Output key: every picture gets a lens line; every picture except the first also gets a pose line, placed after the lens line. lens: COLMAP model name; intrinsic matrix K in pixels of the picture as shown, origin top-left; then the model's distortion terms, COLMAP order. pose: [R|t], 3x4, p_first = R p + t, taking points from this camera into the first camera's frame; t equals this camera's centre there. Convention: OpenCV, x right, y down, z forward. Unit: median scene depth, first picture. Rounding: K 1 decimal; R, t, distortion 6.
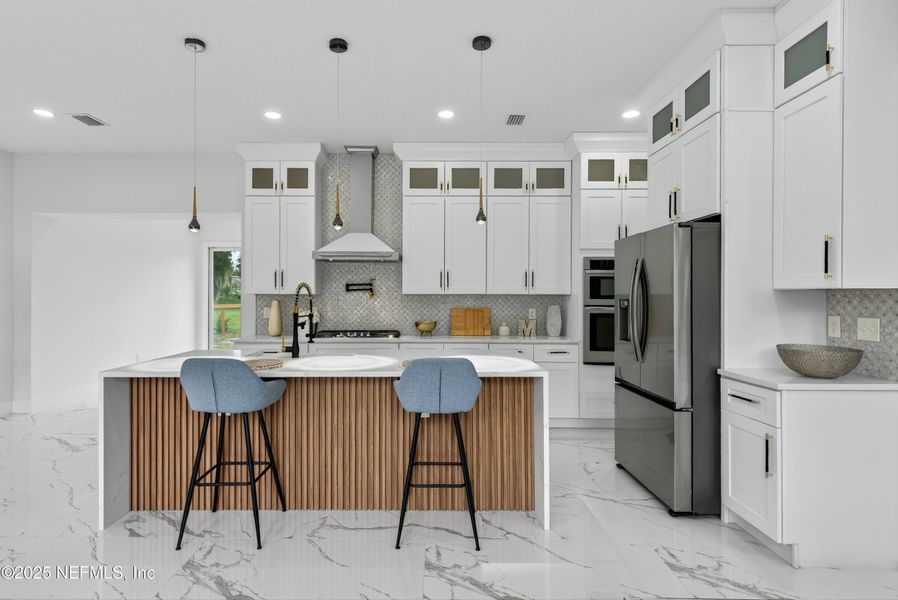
lens RADIAL K [[482.7, 0, 441.6], [0, 482.7, 288.9], [0, 0, 1]] dist [0.013167, 0.000198]
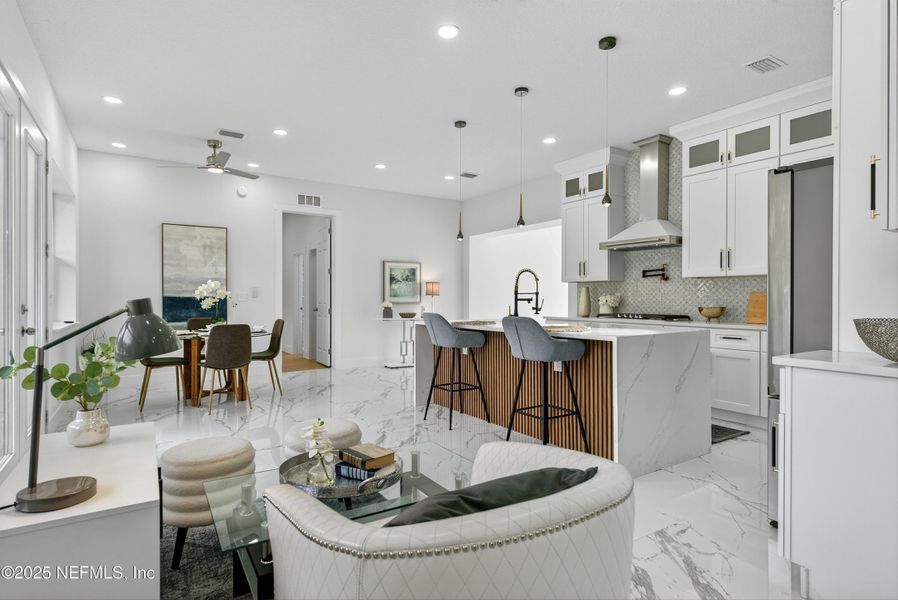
lens RADIAL K [[482.7, 0, 452.0], [0, 482.7, 310.1], [0, 0, 1]] dist [0.013167, 0.000198]
pose [[0.553823, 0.019592, -0.832404, 0.492705], [0.019585, 0.999140, 0.036547, 0.032158], [0.832404, -0.036544, 0.552963, 0.054768]]
